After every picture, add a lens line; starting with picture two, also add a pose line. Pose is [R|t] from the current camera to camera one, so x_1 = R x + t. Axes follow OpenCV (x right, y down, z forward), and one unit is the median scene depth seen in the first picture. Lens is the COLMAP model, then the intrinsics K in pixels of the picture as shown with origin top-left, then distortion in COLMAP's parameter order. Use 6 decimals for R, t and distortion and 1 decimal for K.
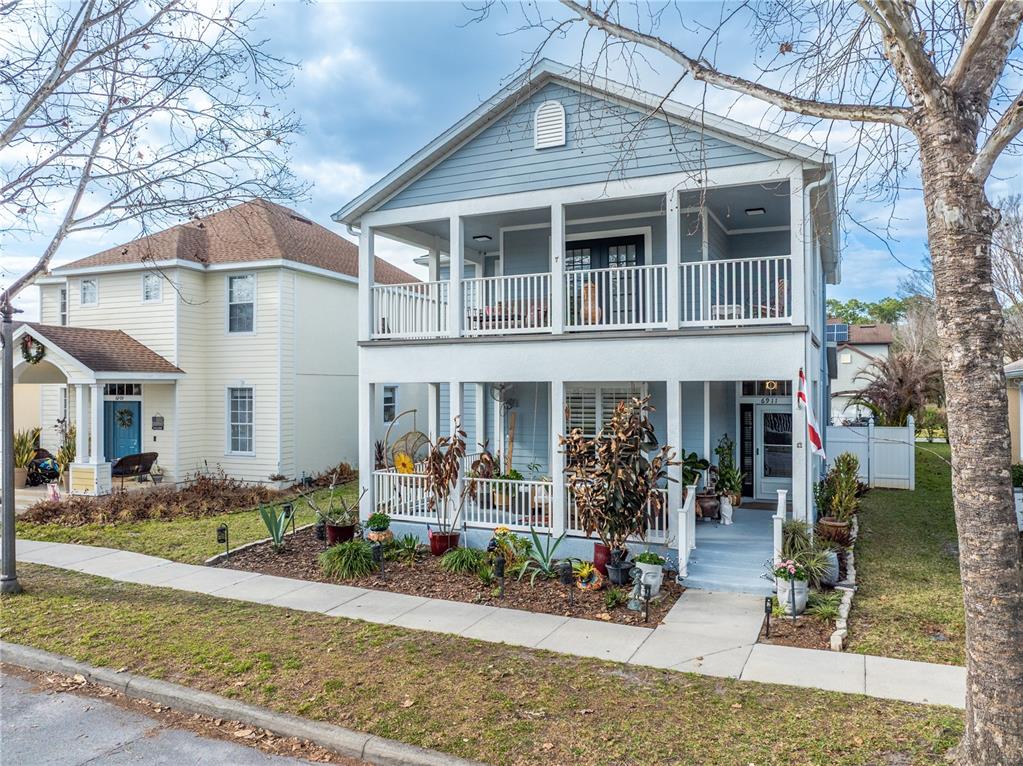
lens RADIAL K [[658.8, 0, 511.5], [0, 658.8, 383.0], [0, 0, 1]] dist [0.006447, -0.000067]
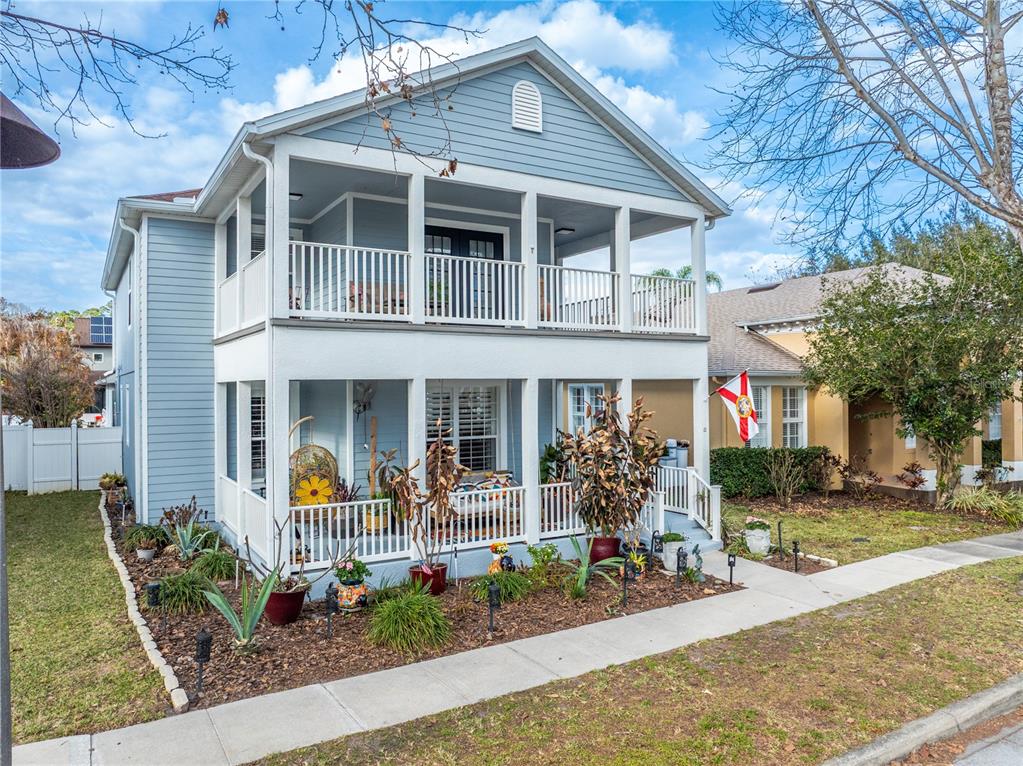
lens RADIAL K [[723.3, 0, 511.5], [0, 723.3, 383.0], [0, 0, 1]] dist [-0.081006, 0.046440]
pose [[0.591980, -0.004178, 0.805942, -0.663320], [-0.010975, 0.999852, 0.013245, -0.010928], [-0.805878, -0.016686, 0.591847, 0.353491]]
